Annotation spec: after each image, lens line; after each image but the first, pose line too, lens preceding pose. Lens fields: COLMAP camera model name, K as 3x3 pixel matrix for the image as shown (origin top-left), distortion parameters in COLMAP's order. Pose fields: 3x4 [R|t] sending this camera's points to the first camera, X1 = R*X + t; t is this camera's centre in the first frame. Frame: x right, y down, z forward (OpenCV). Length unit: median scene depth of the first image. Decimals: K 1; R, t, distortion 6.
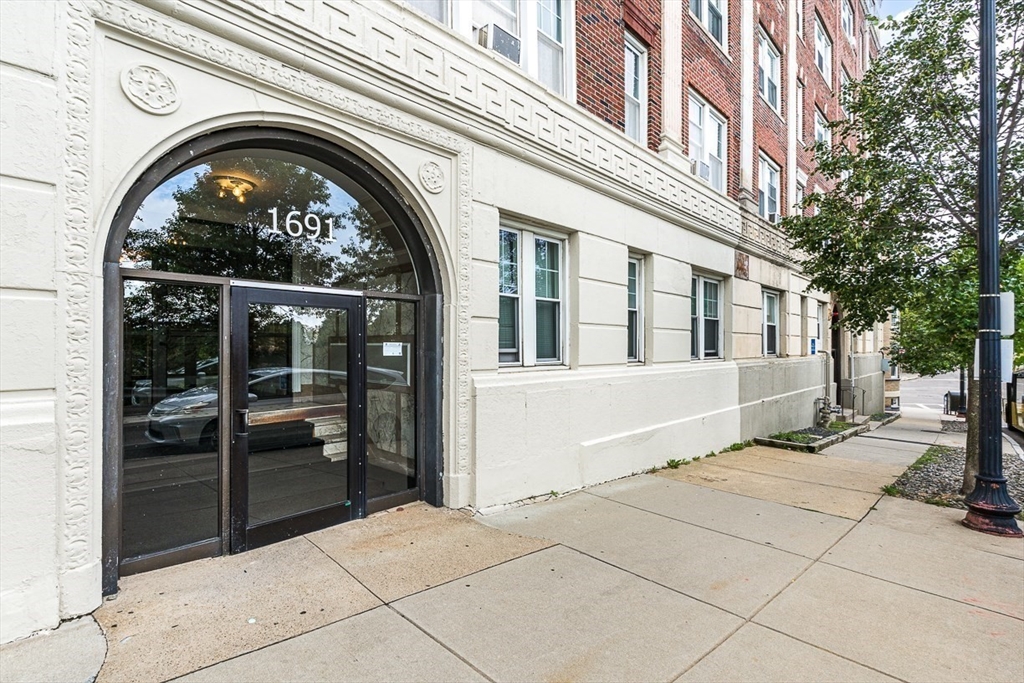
lens RADIAL K [[468.9, 0, 512.0], [0, 468.9, 341.5], [0, 0, 1]] dist [0.001086, 0.000054]
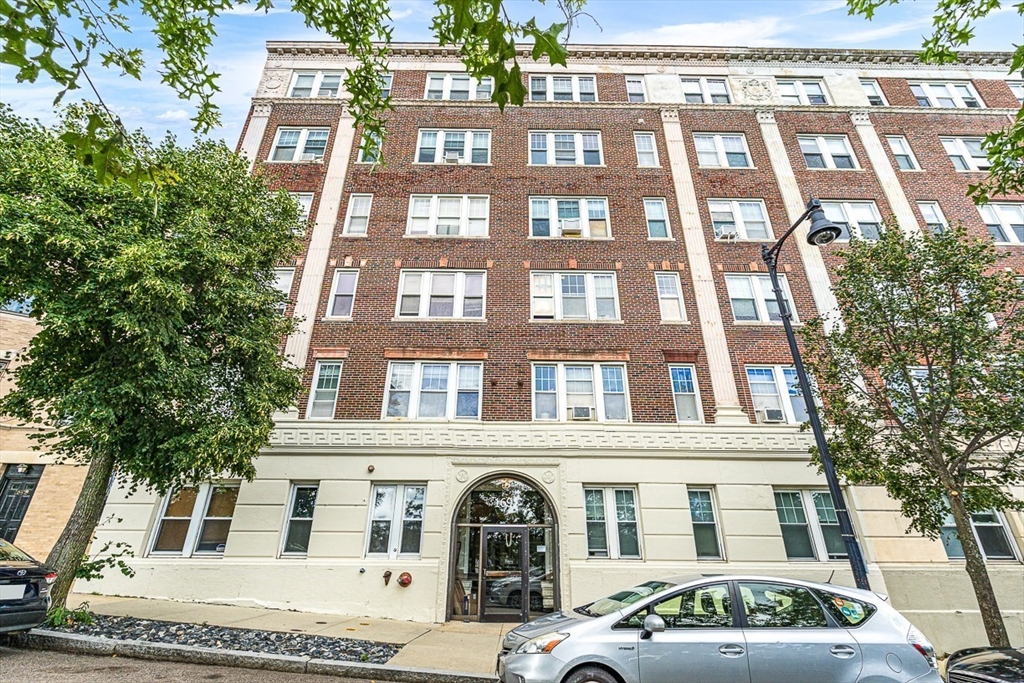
lens RADIAL K [[452.7, 0, 513.8], [0, 452.7, 336.9], [0, 0, 1]] dist [-0.004551, -0.000032]
pose [[0.731987, -0.285549, -0.618593, 1.255784], [0.001365, 0.908548, -0.417779, -0.003114], [0.681317, 0.304964, 0.665435, -0.896139]]
